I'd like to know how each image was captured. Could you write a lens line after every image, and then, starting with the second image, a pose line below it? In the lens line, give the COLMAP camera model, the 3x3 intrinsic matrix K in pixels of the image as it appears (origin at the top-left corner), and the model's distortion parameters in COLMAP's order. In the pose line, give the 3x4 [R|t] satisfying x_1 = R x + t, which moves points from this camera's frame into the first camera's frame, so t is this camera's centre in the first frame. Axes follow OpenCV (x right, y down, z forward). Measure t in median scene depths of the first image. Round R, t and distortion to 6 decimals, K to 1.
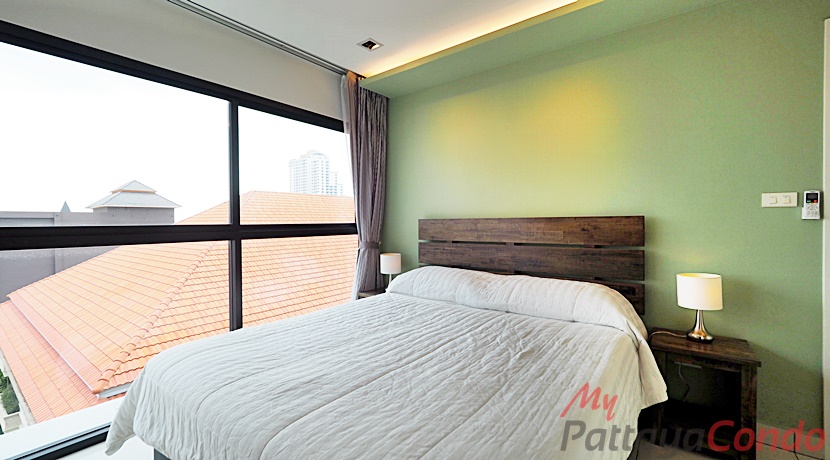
lens RADIAL K [[350.3, 0, 408.9], [0, 350.3, 227.0], [0, 0, 1]] dist [-0.003246, -0.001025]
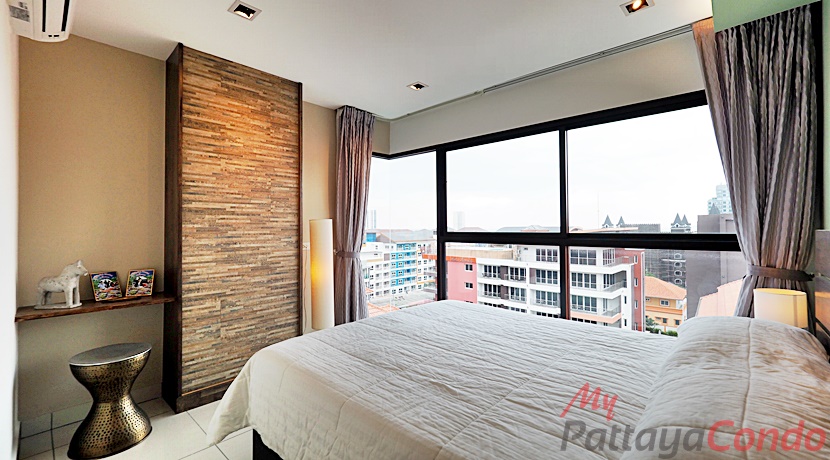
lens RADIAL K [[350.3, 0, 400.4], [0, 350.3, 221.6], [0, 0, 1]] dist [-0.003246, -0.001025]
pose [[-0.099872, -0.006519, -0.994979, 0.858734], [-0.010002, 0.999935, -0.005548, -0.038890], [0.994950, 0.009398, -0.099931, 0.675725]]
